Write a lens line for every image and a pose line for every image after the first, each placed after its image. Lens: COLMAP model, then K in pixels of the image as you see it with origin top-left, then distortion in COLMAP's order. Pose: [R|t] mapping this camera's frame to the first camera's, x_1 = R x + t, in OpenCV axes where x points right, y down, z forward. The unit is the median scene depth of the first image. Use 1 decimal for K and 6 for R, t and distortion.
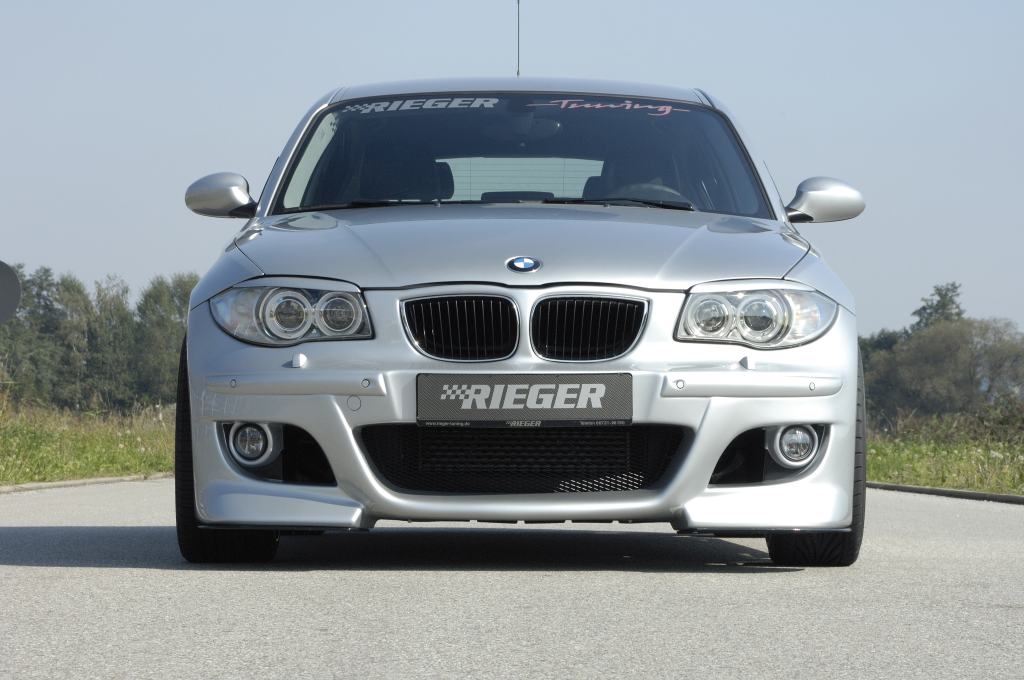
lens RADIAL K [[4073.9, 0, 517.9], [0, 4073.9, 346.3], [0, 0, 1]] dist [1.071611, 0.000000]
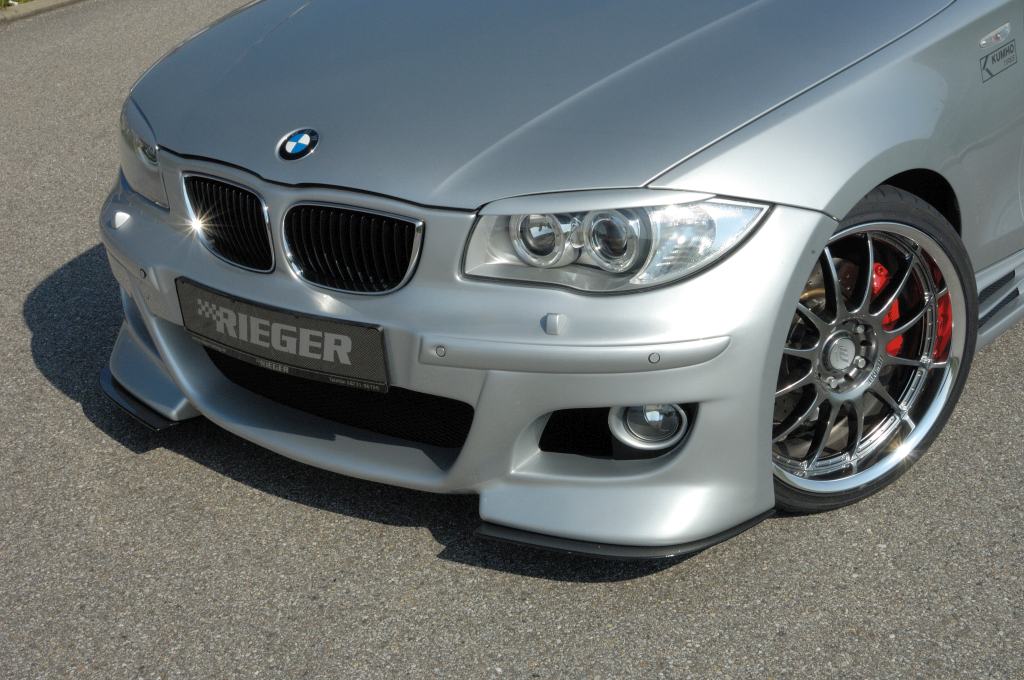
lens RADIAL K [[1797.1, 0, 510.9], [0, 1797.1, 336.4], [0, 0, 1]] dist [0.178706, 0.000000]
pose [[0.783232, 0.194103, -0.590654, 0.229229], [0.068581, 0.917247, 0.392371, -0.112808], [0.617936, -0.347825, 0.705105, 0.773092]]
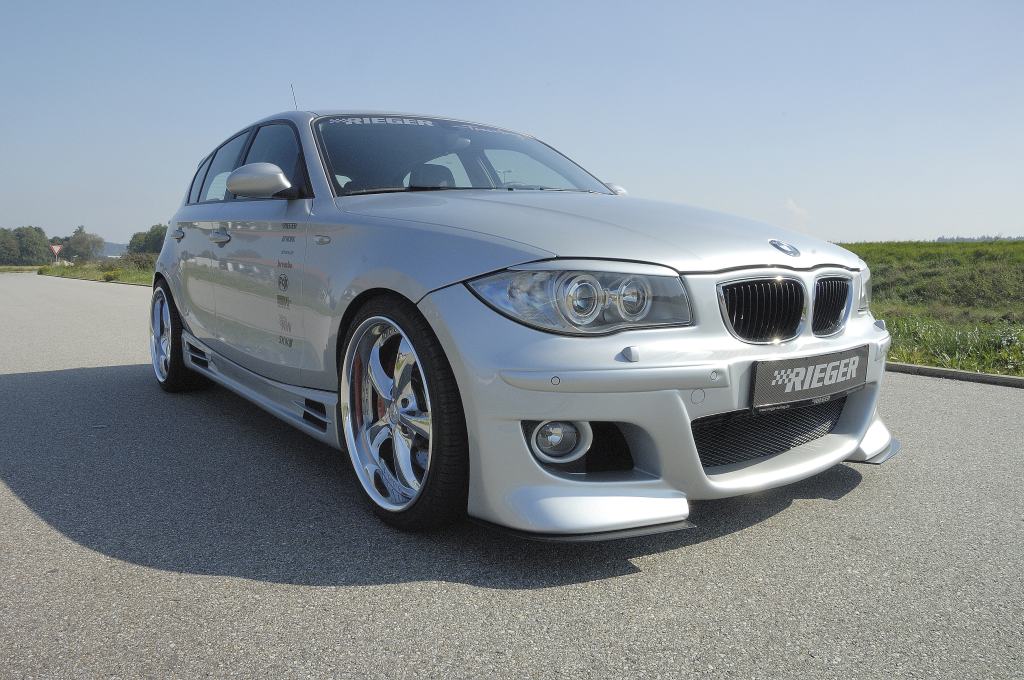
lens RADIAL K [[782.5, 0, 502.9], [0, 782.5, 341.7], [0, 0, 1]] dist [-0.081856, 0.002810]
pose [[0.809153, -0.075428, 0.582737, -0.177595], [-0.003174, 0.991151, 0.132699, -0.021985], [-0.587590, -0.109223, 0.801754, 0.868430]]
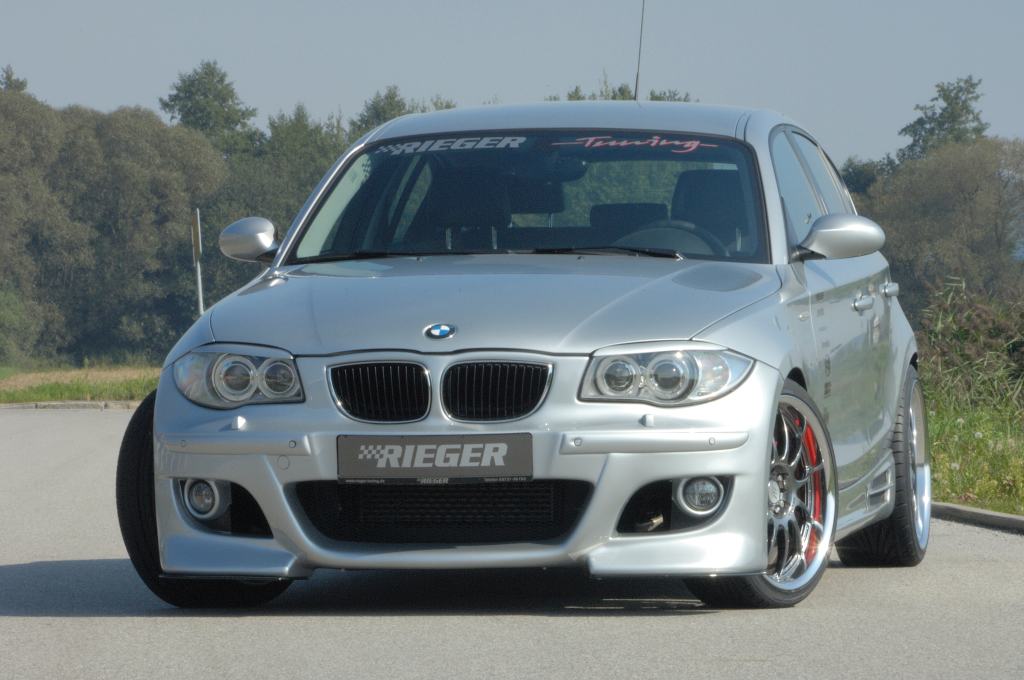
lens RADIAL K [[7423.2, 0, 507.8], [0, 7423.2, 338.8], [0, 0, 1]] dist [4.090550, 0.000000]
pose [[0.982891, -0.010880, -0.183868, 0.377035], [0.016467, 0.999447, 0.028884, -0.074002], [0.183452, -0.031418, 0.982526, -0.921073]]
